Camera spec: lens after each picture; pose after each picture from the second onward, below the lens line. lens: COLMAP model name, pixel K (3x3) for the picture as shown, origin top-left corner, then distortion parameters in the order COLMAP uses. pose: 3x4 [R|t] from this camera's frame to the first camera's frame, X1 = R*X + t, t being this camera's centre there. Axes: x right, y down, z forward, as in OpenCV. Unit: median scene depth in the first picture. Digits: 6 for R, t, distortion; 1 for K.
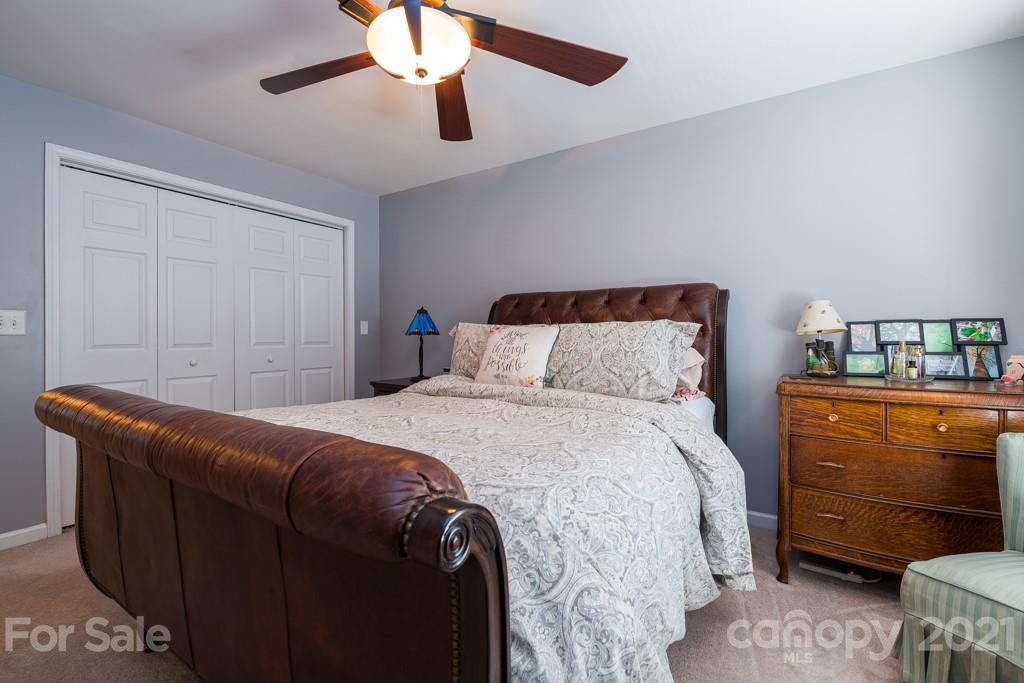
lens RADIAL K [[440.5, 0, 512.0], [0, 440.5, 336.7], [0, 0, 1]] dist [-0.000798, -0.004893]
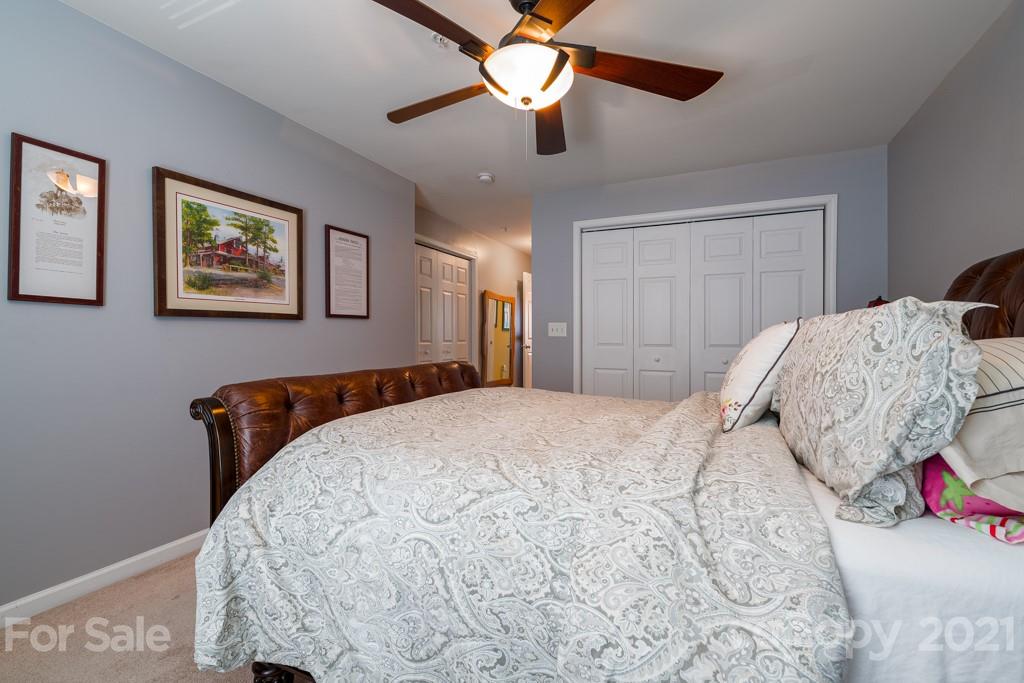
lens RADIAL K [[440.5, 0, 508.7], [0, 440.5, 343.4], [0, 0, 1]] dist [-0.000798, -0.004893]
pose [[0.141520, 0.016194, -0.989803, 0.580451], [-0.008354, 0.999850, 0.015164, -0.001825], [0.989900, 0.006122, 0.141635, 0.515377]]
